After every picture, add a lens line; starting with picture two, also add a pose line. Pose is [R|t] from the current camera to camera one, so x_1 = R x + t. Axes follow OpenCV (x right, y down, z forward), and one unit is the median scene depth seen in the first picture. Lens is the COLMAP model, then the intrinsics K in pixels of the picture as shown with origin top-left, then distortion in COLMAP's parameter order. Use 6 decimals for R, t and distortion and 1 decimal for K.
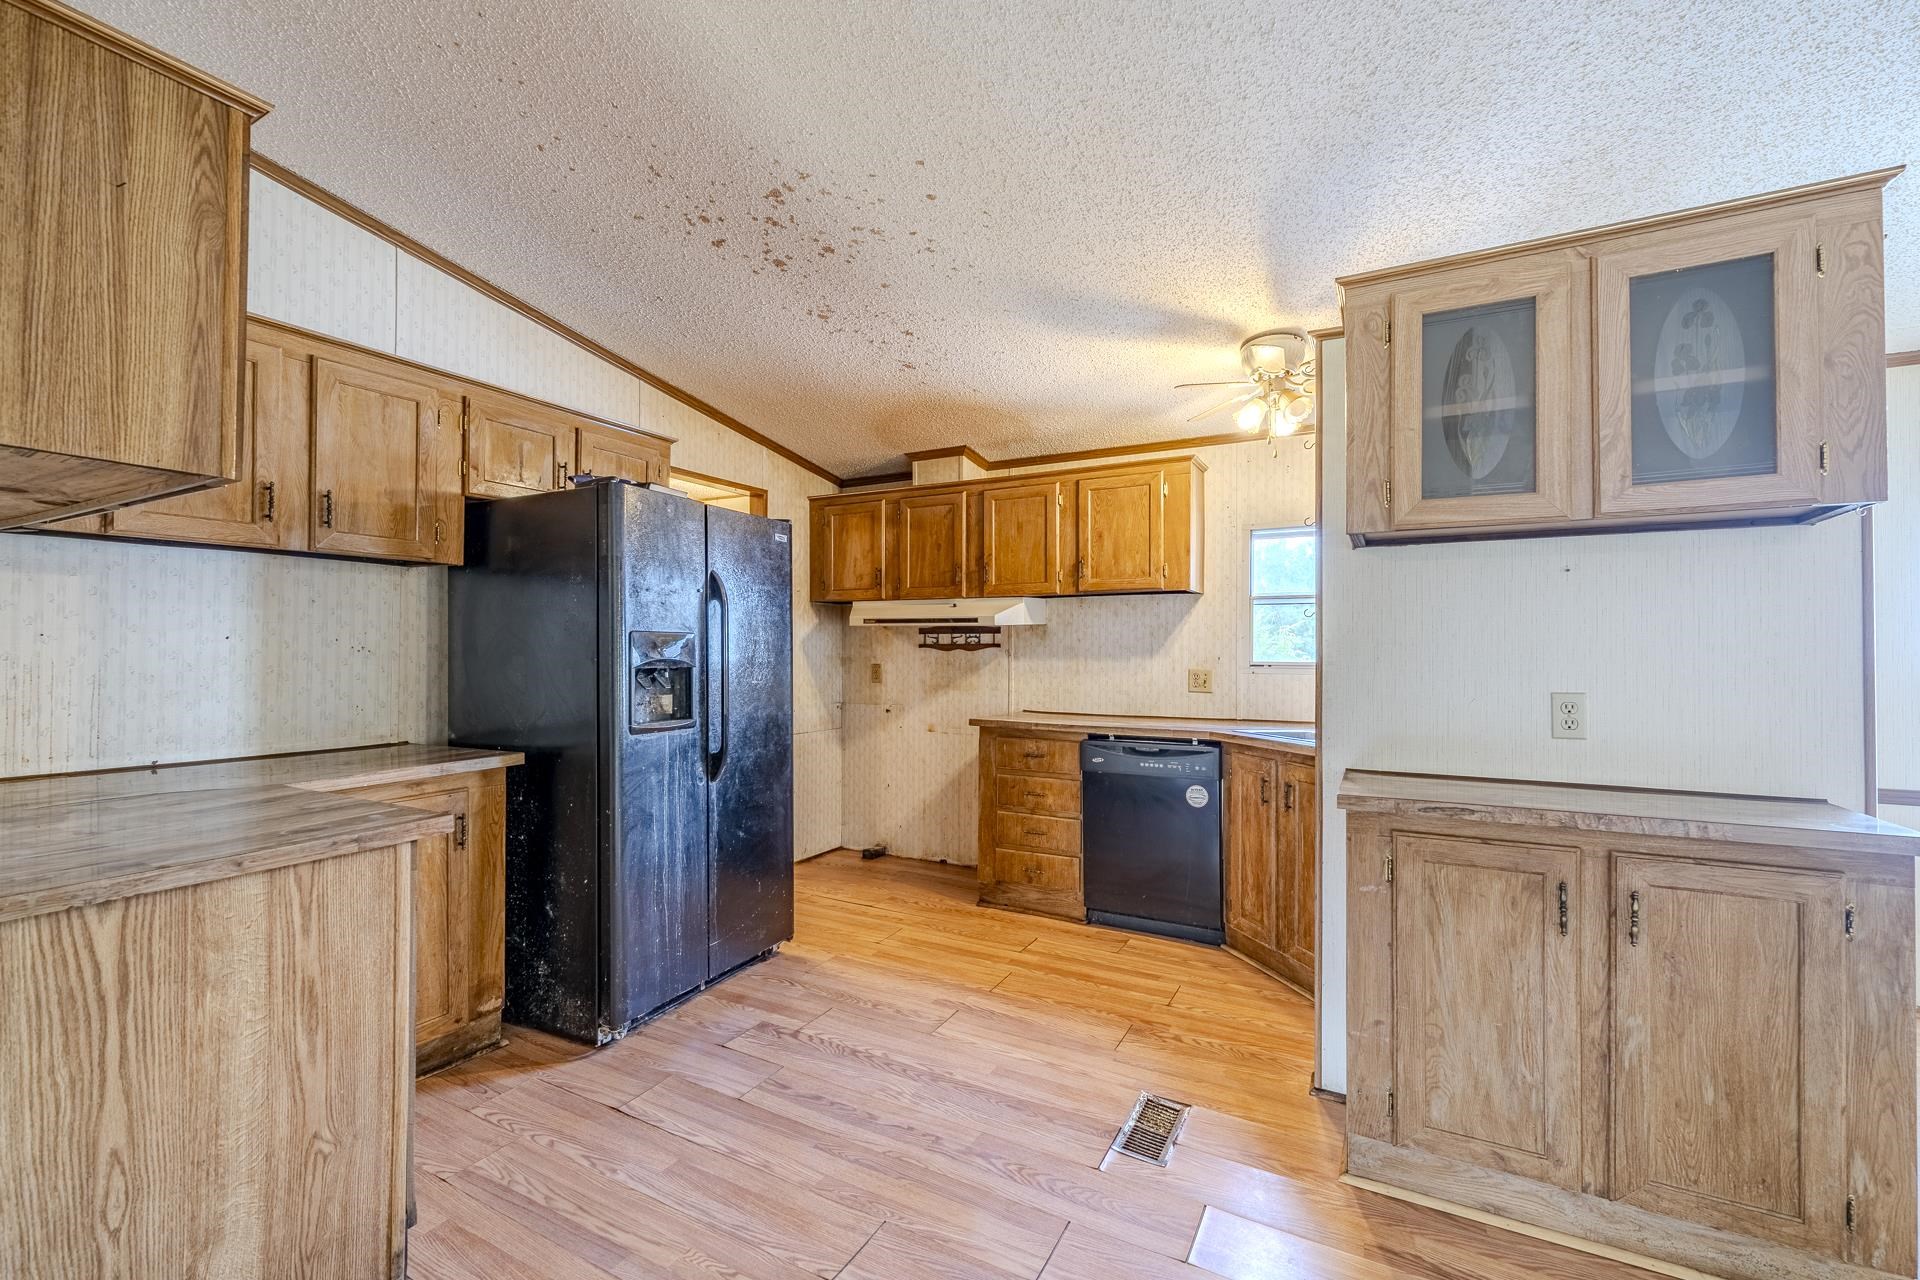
lens RADIAL K [[790.1, 0, 960.0], [0, 790.1, 640.0], [0, 0, 1]] dist [0.001582, 0.000094]
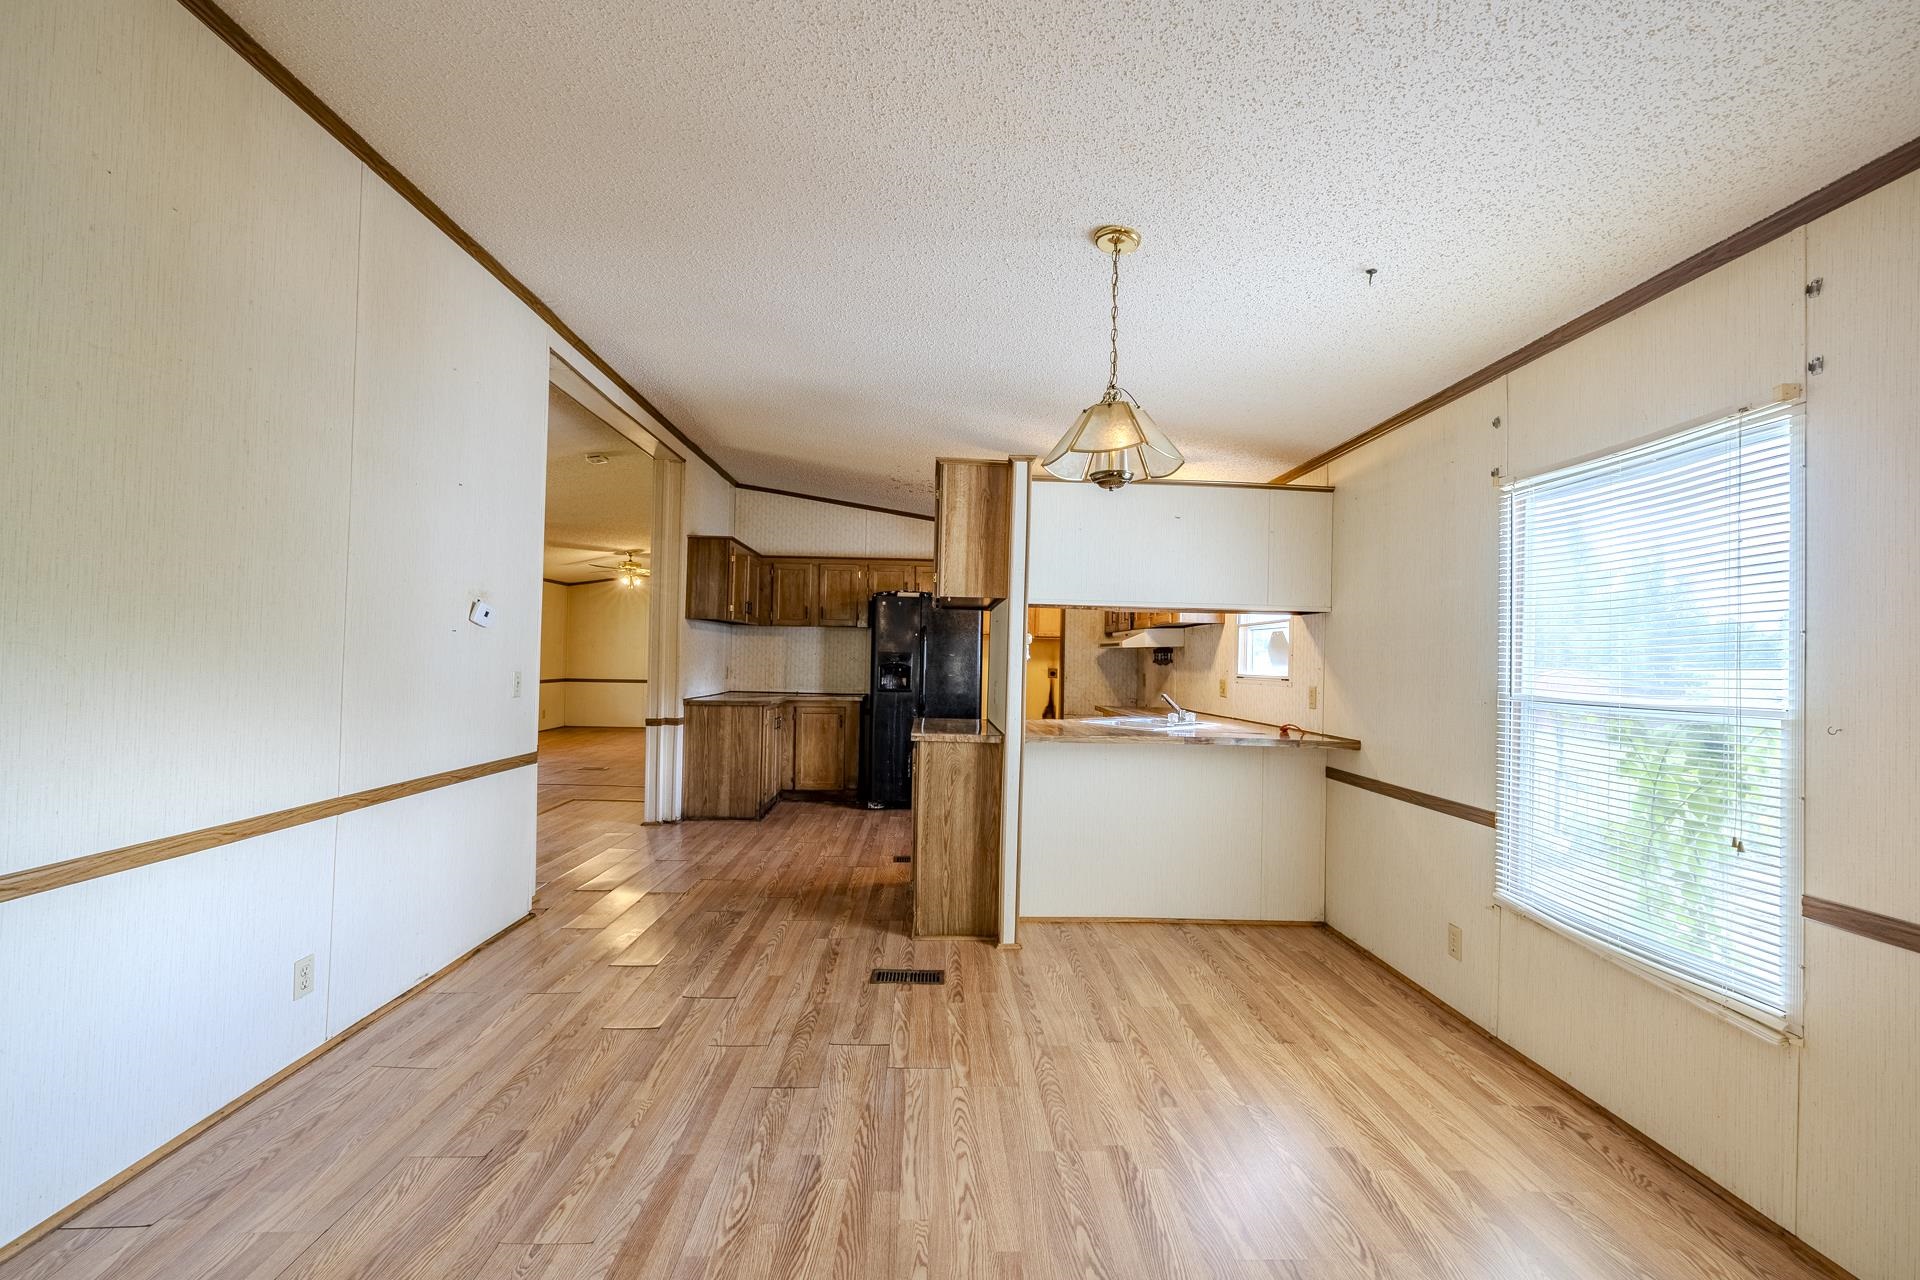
lens RADIAL K [[790.1, 0, 960.0], [0, 790.1, 640.0], [0, 0, 1]] dist [0.001582, 0.000094]
pose [[0.504560, -0.013489, -0.863271, 1.216920], [-0.006318, 0.999793, -0.019315, -0.000363], [0.863353, 0.015199, 0.504371, -0.046911]]
